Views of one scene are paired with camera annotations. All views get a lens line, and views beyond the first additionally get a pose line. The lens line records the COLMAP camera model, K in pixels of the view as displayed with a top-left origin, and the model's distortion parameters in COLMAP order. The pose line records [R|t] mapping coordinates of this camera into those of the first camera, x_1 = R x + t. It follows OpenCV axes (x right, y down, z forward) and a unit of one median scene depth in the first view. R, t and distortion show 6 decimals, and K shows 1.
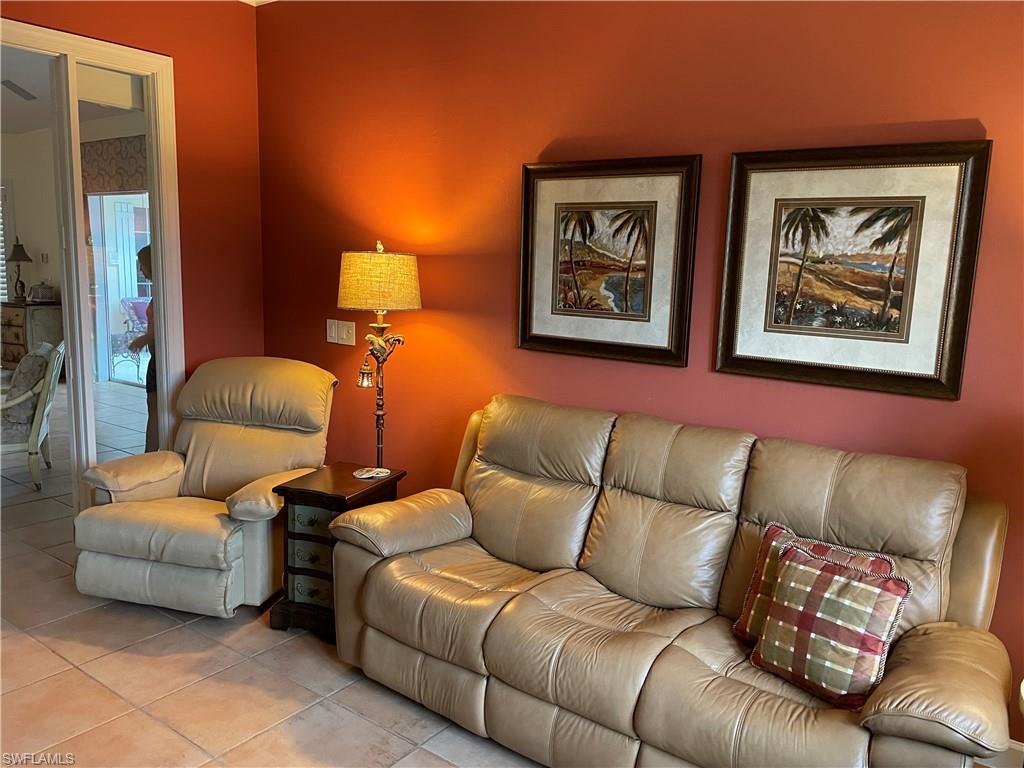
lens RADIAL K [[777.8, 0, 509.1], [0, 777.8, 375.8], [0, 0, 1]] dist [0.101363, -0.136006]
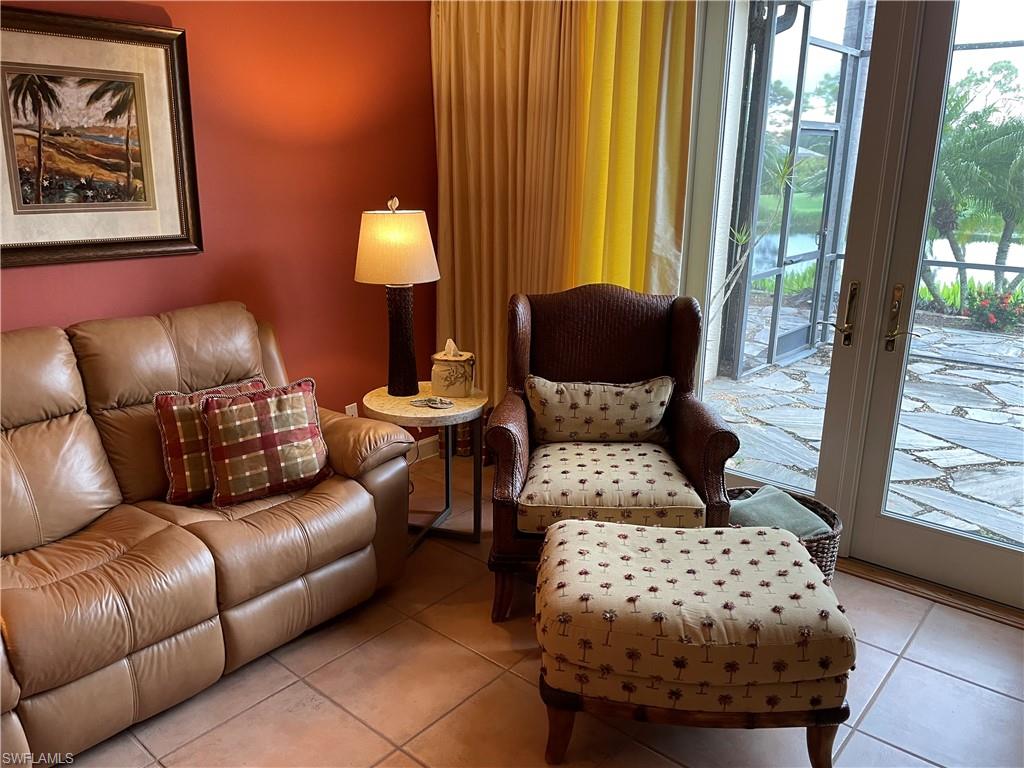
lens RADIAL K [[777.8, 0, 509.1], [0, 777.8, 375.8], [0, 0, 1]] dist [0.101363, -0.136006]
pose [[0.073840, -0.291540, 0.953704, -0.587960], [0.141095, 0.949749, 0.279407, -0.058813], [-0.987238, 0.113932, 0.111264, 0.394909]]
